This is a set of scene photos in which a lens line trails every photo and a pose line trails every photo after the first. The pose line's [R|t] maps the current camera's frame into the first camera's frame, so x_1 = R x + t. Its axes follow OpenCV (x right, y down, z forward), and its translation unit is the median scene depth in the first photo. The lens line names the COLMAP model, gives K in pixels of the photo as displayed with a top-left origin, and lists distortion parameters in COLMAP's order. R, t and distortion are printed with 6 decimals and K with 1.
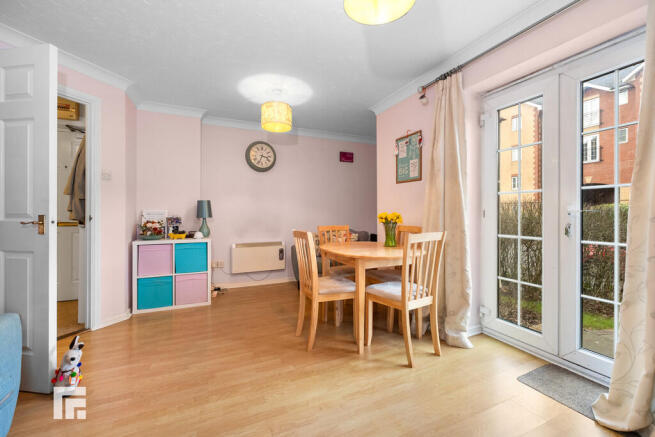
lens RADIAL K [[284.3, 0, 327.6], [0, 284.3, 216.5], [0, 0, 1]] dist [0.001540, 0.000517]
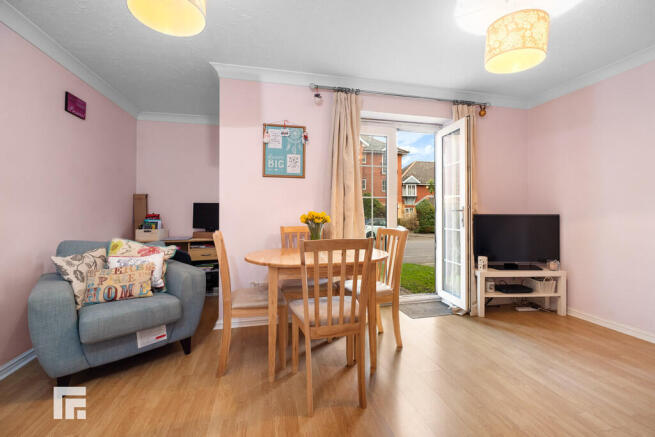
lens RADIAL K [[284.3, 0, 329.8], [0, 284.3, 207.9], [0, 0, 1]] dist [0.001540, 0.000517]
pose [[0.198380, 0.022411, 0.979869, -0.563044], [0.009115, 0.999653, -0.024709, -0.003465], [-0.980083, 0.013833, 0.198107, 0.692922]]
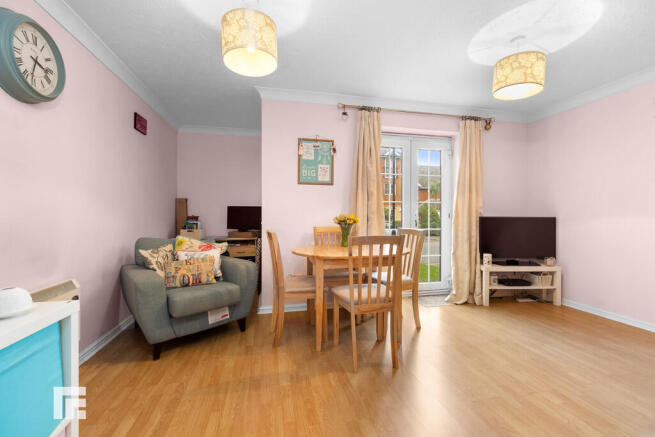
lens RADIAL K [[284.3, 0, 324.7], [0, 284.3, 213.0], [0, 0, 1]] dist [0.001540, 0.000517]
pose [[0.210013, 0.014841, 0.977586, -0.722519], [0.006903, 0.999837, -0.016662, -0.001631], [-0.977674, 0.010247, 0.209876, 0.761903]]
